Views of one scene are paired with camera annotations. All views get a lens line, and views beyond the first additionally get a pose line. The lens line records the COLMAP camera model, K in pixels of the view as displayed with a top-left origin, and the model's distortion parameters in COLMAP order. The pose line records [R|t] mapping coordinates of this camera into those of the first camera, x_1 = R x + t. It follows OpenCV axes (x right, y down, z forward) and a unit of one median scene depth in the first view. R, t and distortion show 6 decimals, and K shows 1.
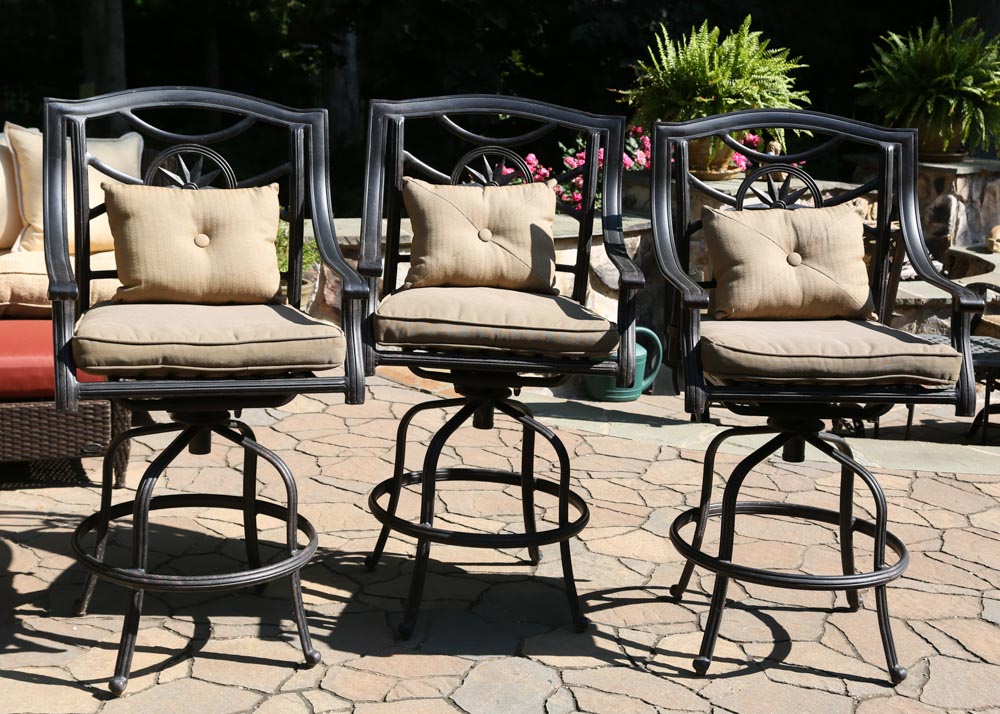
lens RADIAL K [[1534.2, 0, 497.2], [0, 1534.2, 326.0], [0, 0, 1]] dist [0.077632, 0.045240]
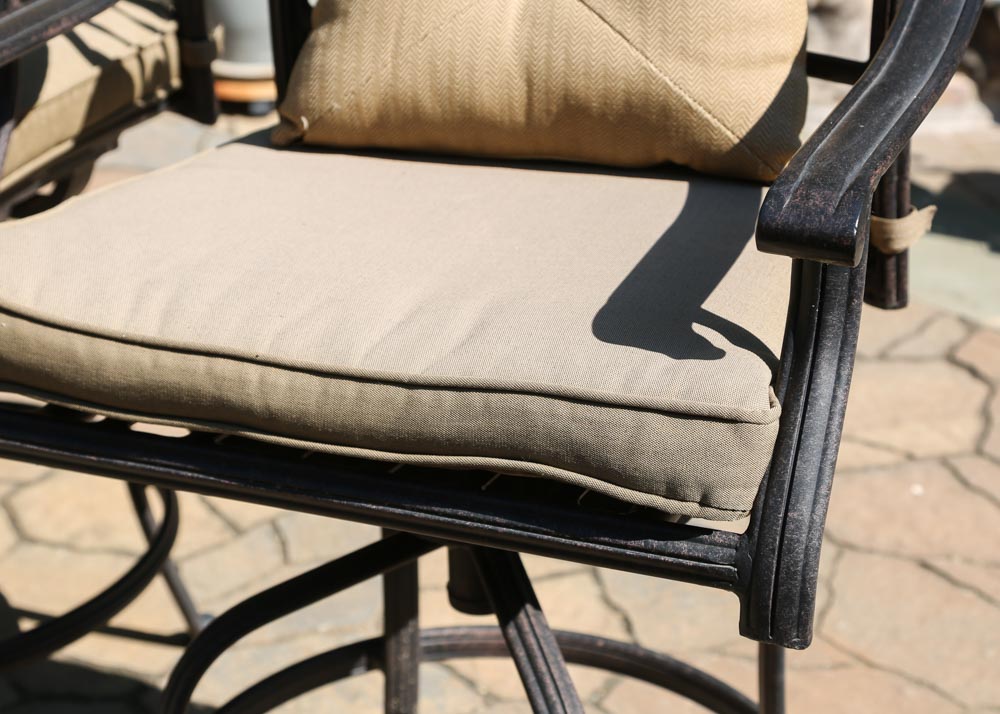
lens RADIAL K [[2181.9, 0, 500.0], [0, 2181.9, 357.0], [0, 0, 1]] dist [0.270782, 0.052767]
pose [[0.876985, 0.145985, -0.457805, 0.405266], [-0.034936, 0.969583, 0.242256, -0.074378], [0.479246, -0.196461, 0.855410, 0.631364]]
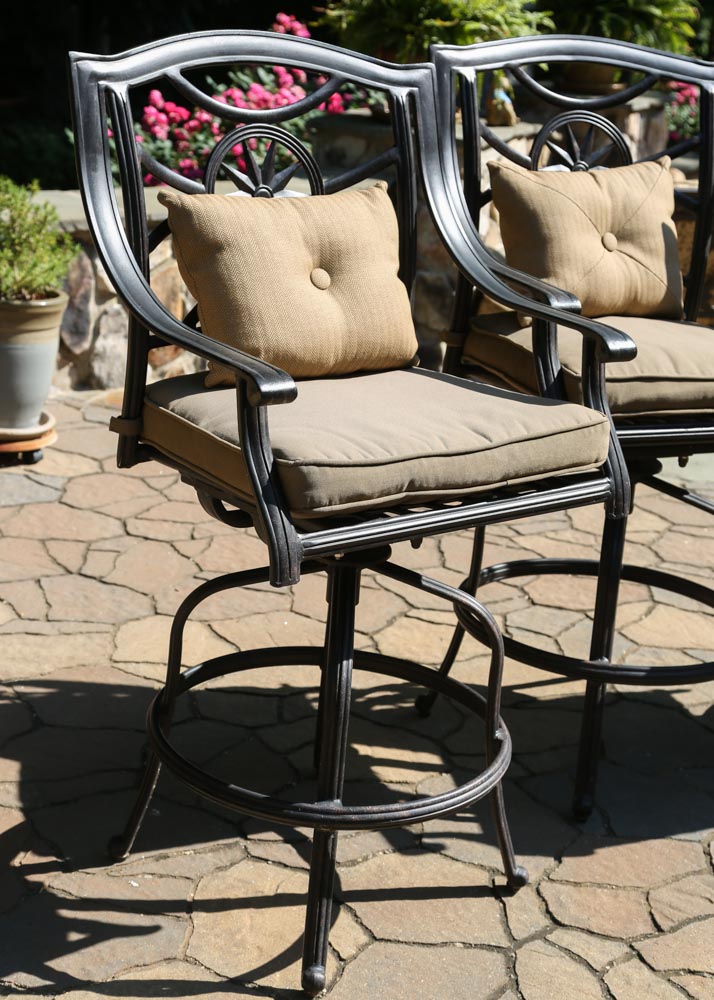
lens RADIAL K [[1695.9, 0, 352.2], [0, 1695.9, 461.7], [0, 0, 1]] dist [0.163699, 0.030561]
pose [[0.937394, -0.086106, 0.337458, -0.418457], [0.046066, 0.991096, 0.124929, -0.066783], [-0.345210, -0.101562, 0.933014, 0.316246]]
